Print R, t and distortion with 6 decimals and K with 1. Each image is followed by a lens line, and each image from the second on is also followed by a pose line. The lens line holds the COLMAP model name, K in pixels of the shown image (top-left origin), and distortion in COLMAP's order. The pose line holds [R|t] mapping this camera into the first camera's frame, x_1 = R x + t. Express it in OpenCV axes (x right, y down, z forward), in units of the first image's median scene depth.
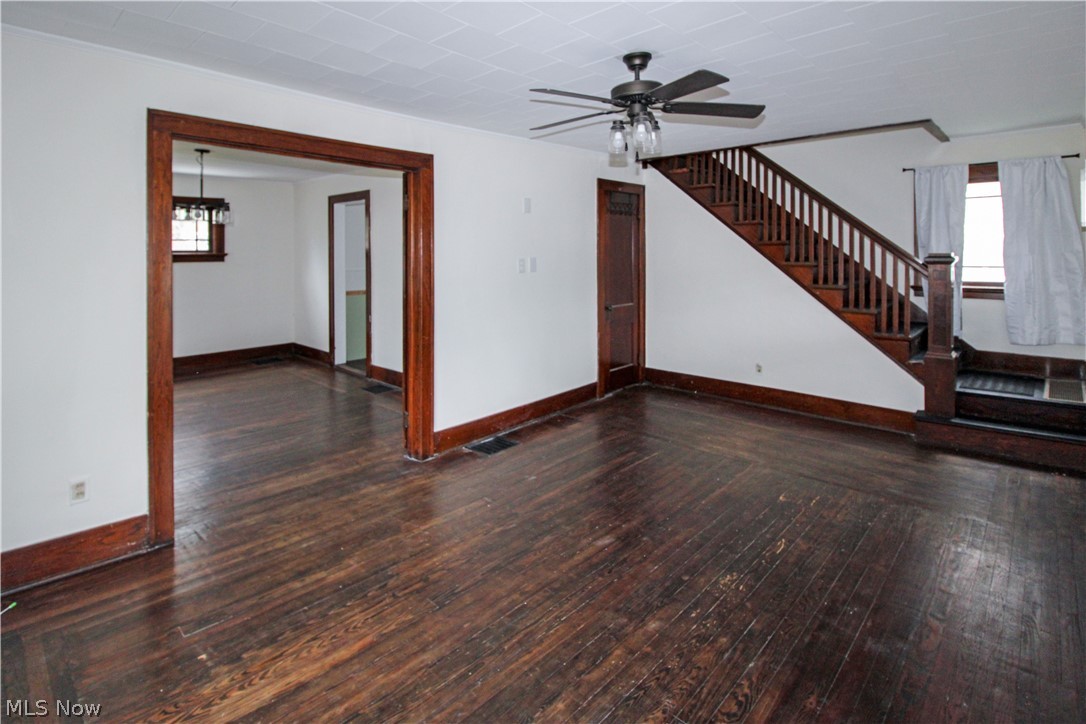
lens RADIAL K [[529.8, 0, 541.0], [0, 529.8, 250.1], [0, 0, 1]] dist [-0.000037, -0.012913]
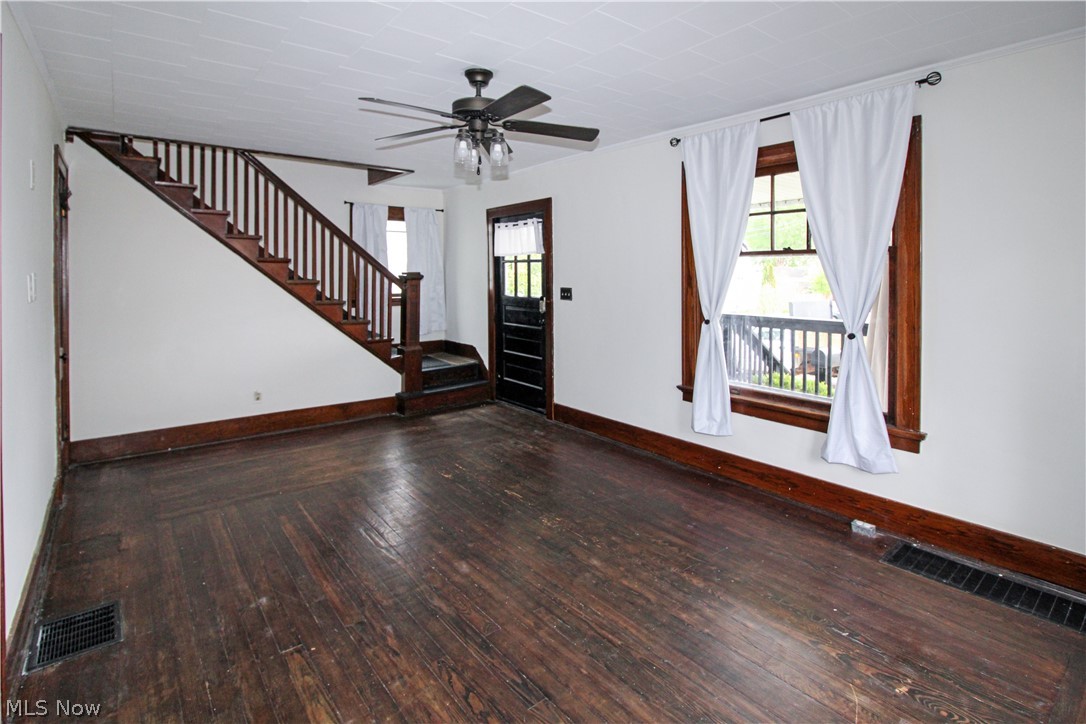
lens RADIAL K [[536.5, 0, 527.0], [0, 536.5, 284.4], [0, 0, 1]] dist [-0.002973, -0.001078]
pose [[0.153505, -0.015258, 0.988030, -0.539373], [-0.009974, 0.999806, 0.016989, 0.010468], [-0.988097, -0.012463, 0.153323, 0.486025]]
